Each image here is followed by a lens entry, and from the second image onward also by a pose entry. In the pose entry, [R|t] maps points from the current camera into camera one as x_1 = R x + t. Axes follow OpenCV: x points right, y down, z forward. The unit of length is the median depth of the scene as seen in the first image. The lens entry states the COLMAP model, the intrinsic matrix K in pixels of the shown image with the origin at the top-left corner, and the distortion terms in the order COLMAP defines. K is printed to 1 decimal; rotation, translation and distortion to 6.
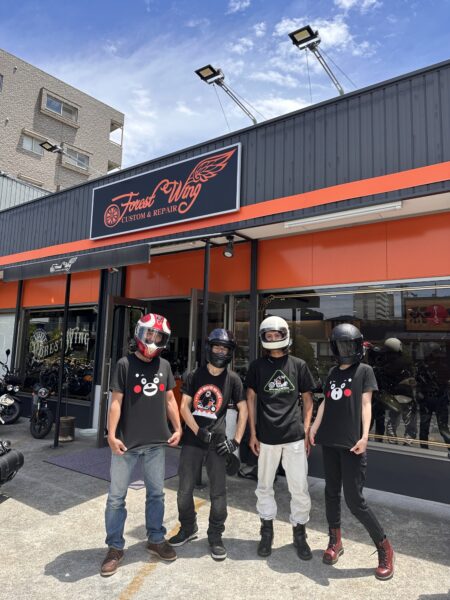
lens RADIAL K [[413.9, 0, 222.4], [0, 413.9, 305.4], [0, 0, 1]] dist [0.091435, -0.002112]
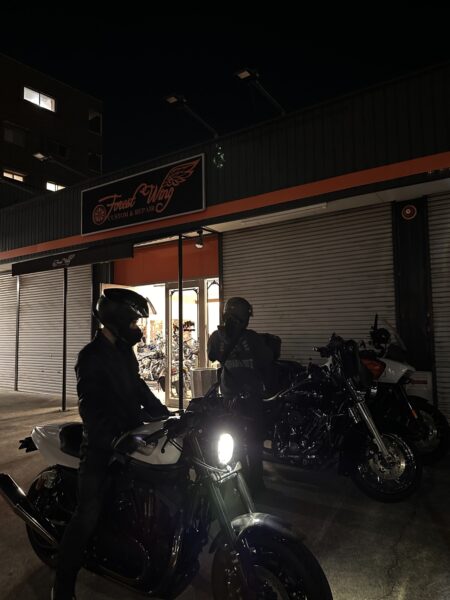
lens RADIAL K [[413.9, 0, 221.5], [0, 413.9, 307.3], [0, 0, 1]] dist [0.091435, -0.002112]
pose [[0.998869, -0.041827, 0.022591, 0.043393], [0.040648, 0.997904, 0.050359, -0.002309], [-0.024650, -0.049384, 0.998476, -0.210910]]
